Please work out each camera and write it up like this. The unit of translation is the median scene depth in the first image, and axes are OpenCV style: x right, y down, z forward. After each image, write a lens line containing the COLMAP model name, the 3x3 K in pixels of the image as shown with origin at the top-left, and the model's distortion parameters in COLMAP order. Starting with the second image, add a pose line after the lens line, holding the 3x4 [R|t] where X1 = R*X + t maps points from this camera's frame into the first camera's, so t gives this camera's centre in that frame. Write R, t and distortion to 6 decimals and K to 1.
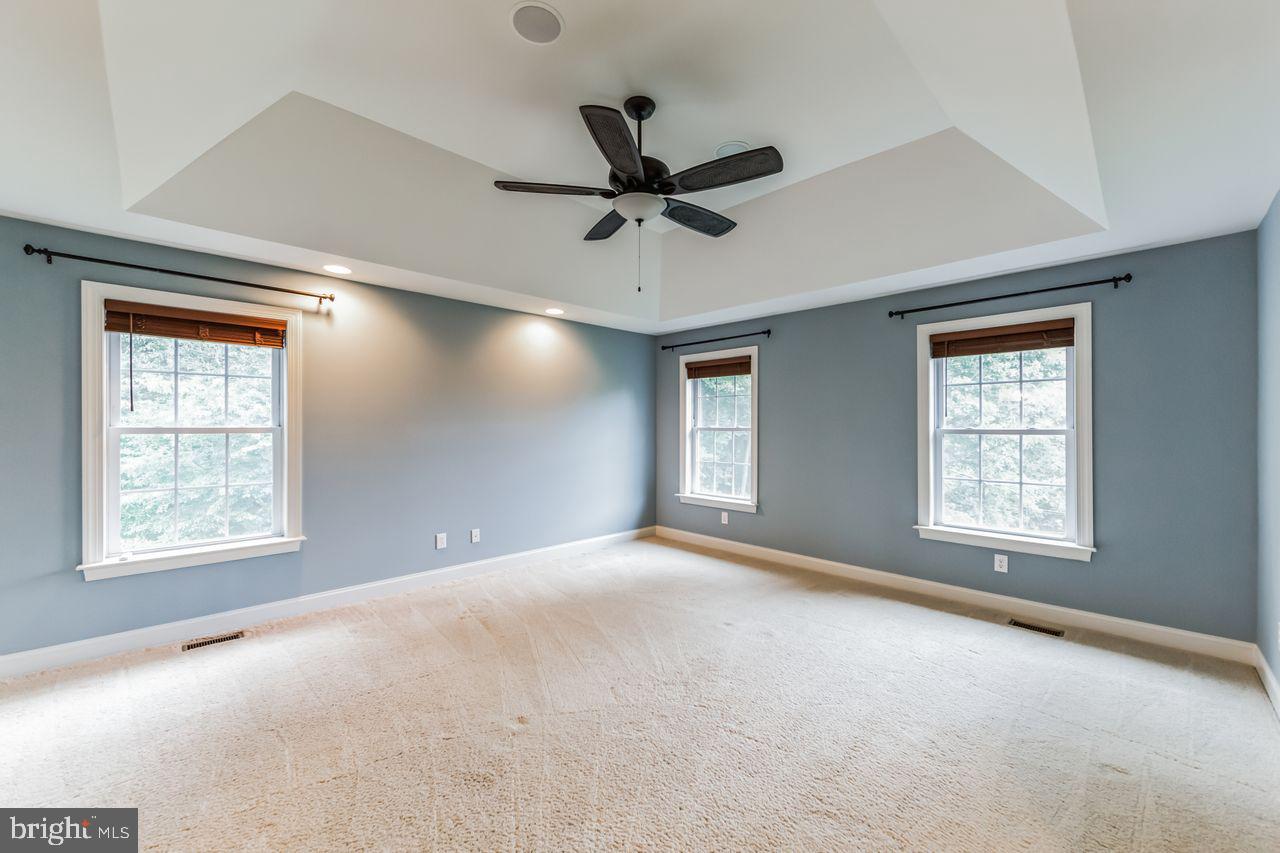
lens RADIAL K [[507.1, 0, 628.9], [0, 507.1, 428.7], [0, 0, 1]] dist [-0.001291, -0.000071]
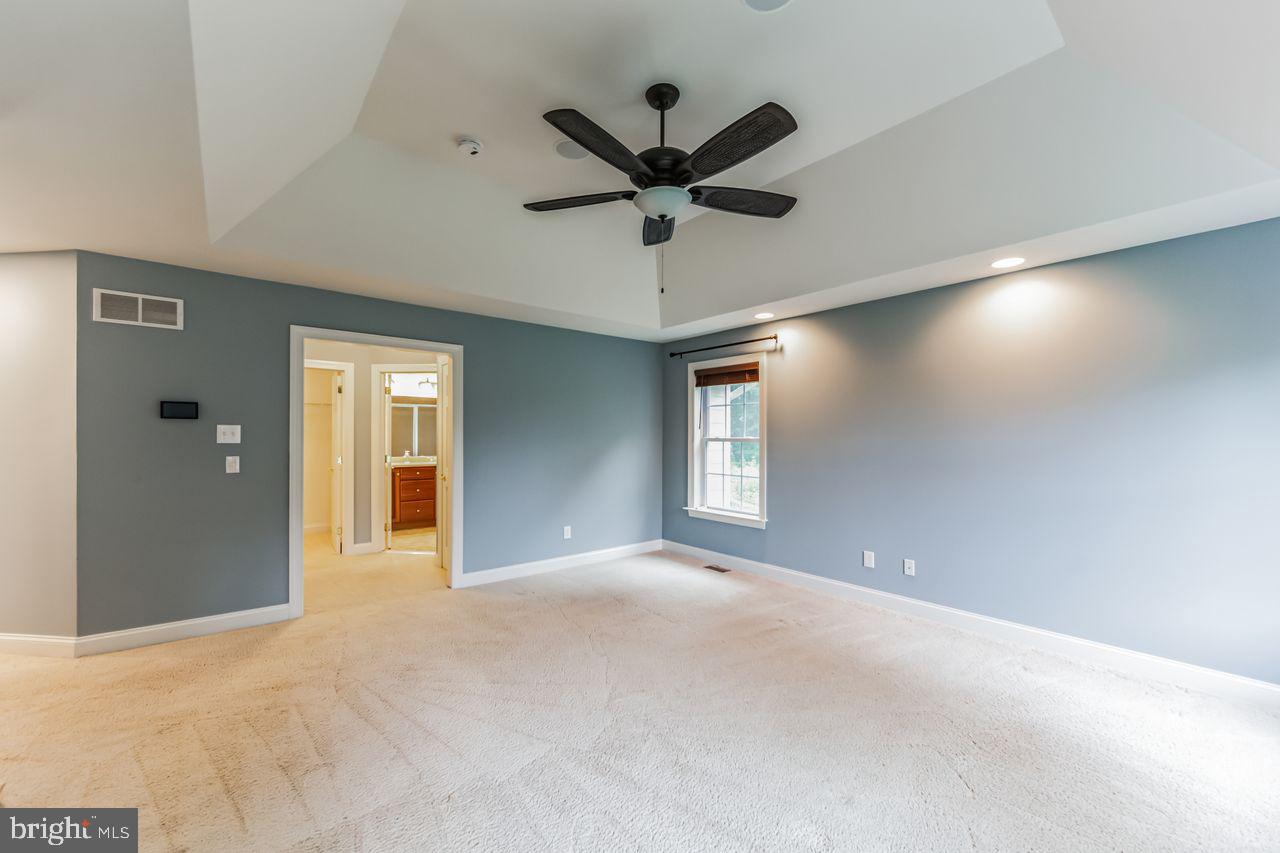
lens RADIAL K [[507.1, 0, 628.9], [0, 507.1, 428.7], [0, 0, 1]] dist [-0.001291, -0.000071]
pose [[-0.102845, -0.016194, -0.994566, 0.668976], [-0.005090, 0.999863, -0.015754, -0.003723], [0.994684, 0.003442, -0.102913, 0.708051]]
